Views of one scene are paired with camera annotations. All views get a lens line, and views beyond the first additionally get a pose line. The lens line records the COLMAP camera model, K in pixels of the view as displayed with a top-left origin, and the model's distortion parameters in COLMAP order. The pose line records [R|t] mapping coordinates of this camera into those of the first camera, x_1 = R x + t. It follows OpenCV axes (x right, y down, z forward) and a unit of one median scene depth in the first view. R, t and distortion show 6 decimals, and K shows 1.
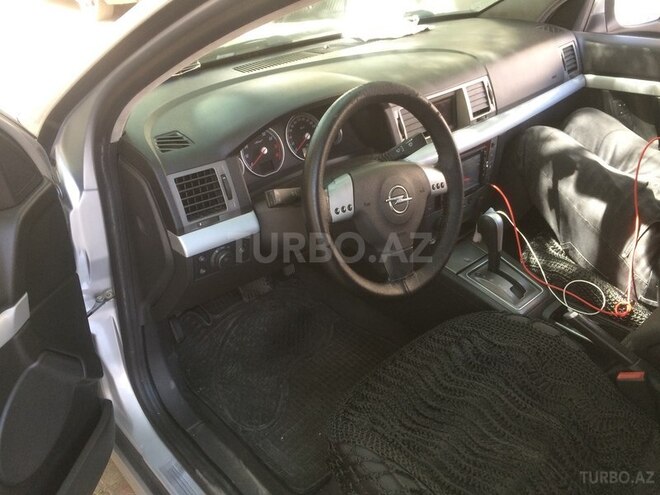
lens RADIAL K [[567.2, 0, 321.3], [0, 567.2, 246.2], [0, 0, 1]] dist [0.070365, -0.086769]
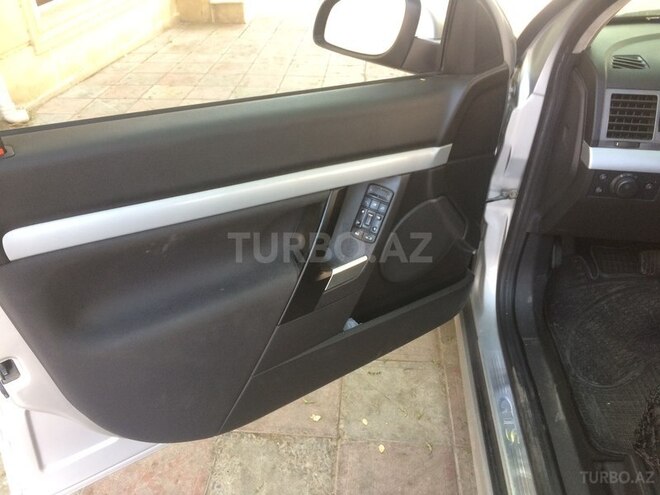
lens RADIAL K [[567.2, 0, 321.3], [0, 567.2, 246.2], [0, 0, 1]] dist [0.070365, -0.086769]
pose [[0.660842, 0.394005, -0.638787, 0.149350], [-0.379626, 0.909691, 0.168366, 0.138210], [0.647435, 0.131236, 0.750736, -0.089620]]
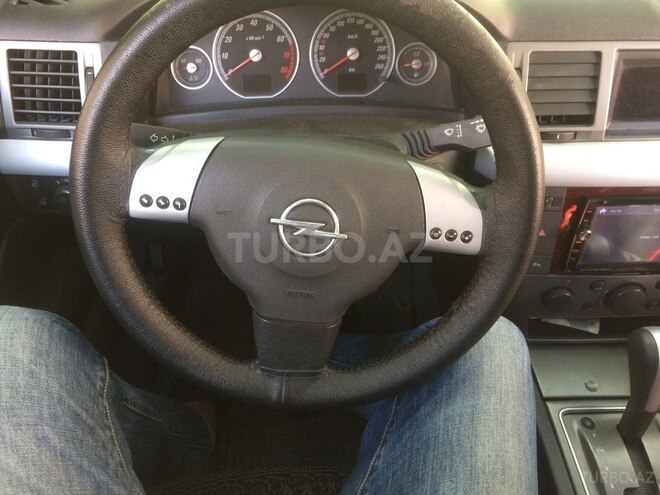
lens RADIAL K [[567.2, 0, 321.3], [0, 567.2, 246.2], [0, 0, 1]] dist [0.070365, -0.086769]
pose [[0.755251, 0.433942, -0.491213, 0.347420], [-0.344129, 0.900370, 0.266288, -0.179494], [0.557827, -0.032074, 0.829338, 0.563128]]
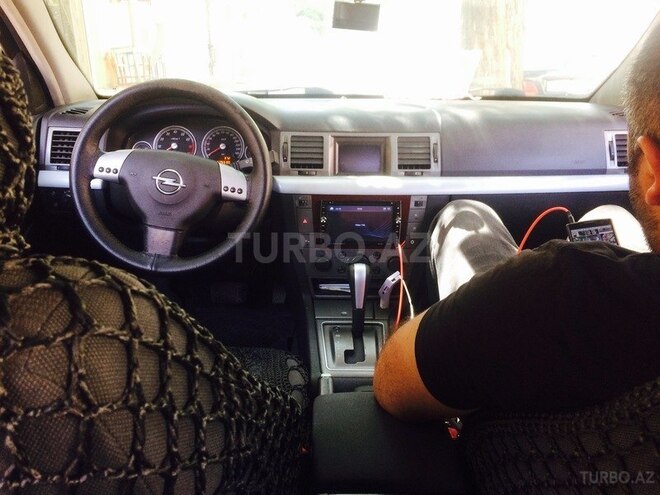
lens RADIAL K [[567.2, 0, 321.3], [0, 567.2, 246.2], [0, 0, 1]] dist [0.070365, -0.086769]
pose [[0.743095, 0.236079, -0.626161, 0.980445], [-0.363162, 0.928196, -0.081027, 0.014496], [0.562071, 0.287608, 0.775472, 0.316344]]
